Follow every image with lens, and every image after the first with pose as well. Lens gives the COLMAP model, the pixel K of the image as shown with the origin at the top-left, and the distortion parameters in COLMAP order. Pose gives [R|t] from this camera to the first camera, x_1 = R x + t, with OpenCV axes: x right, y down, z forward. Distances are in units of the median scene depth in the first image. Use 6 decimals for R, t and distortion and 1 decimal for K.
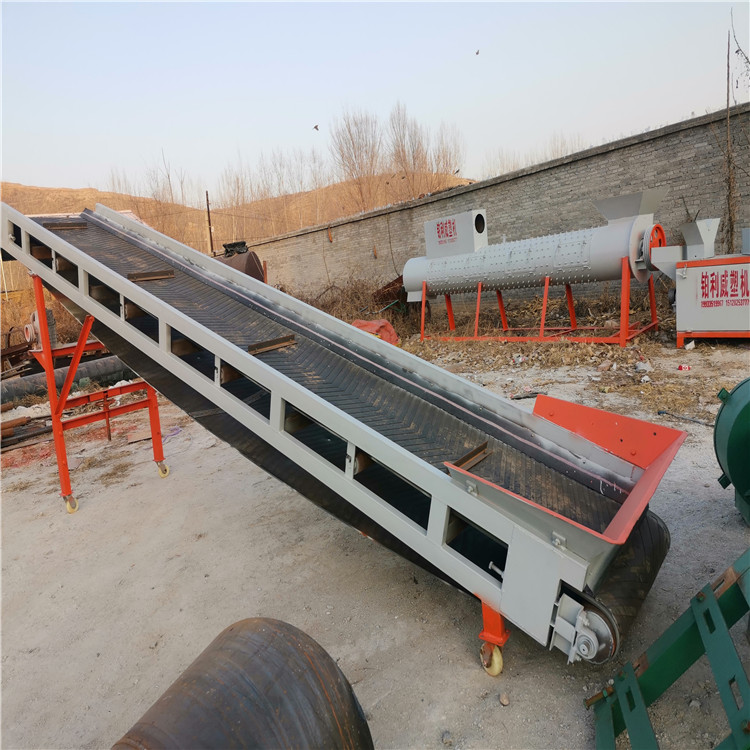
lens RADIAL K [[556.9, 0, 381.4], [0, 556.9, 360.8], [0, 0, 1]] dist [0.105983, -0.102165]
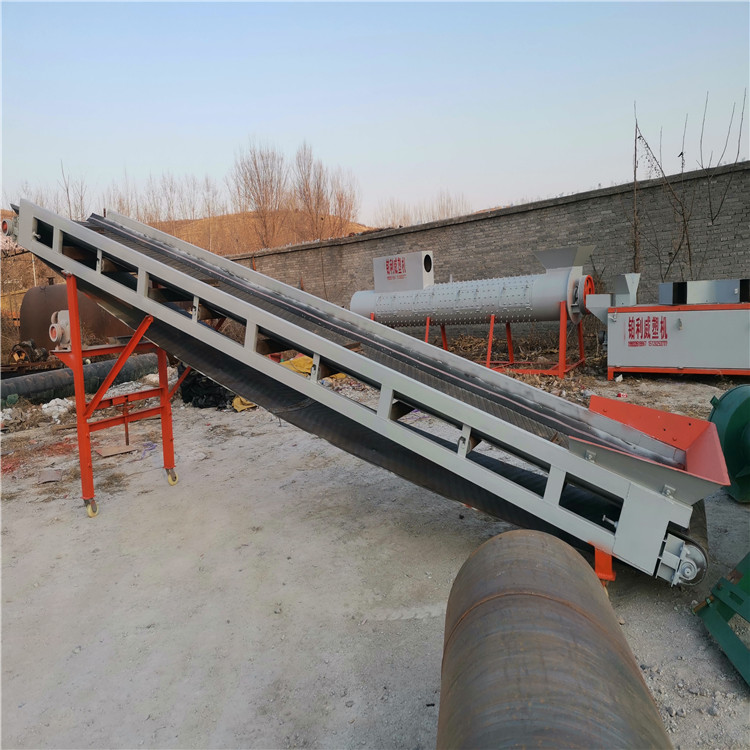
lens RADIAL K [[559.4, 0, 381.5], [0, 559.4, 372.8], [0, 0, 1]] dist [0.103983, -0.100884]
pose [[0.979035, 0.039041, 0.199918, -0.171036], [-0.029214, 0.998226, -0.051872, 0.036221], [-0.201588, 0.044944, 0.978439, -0.049376]]
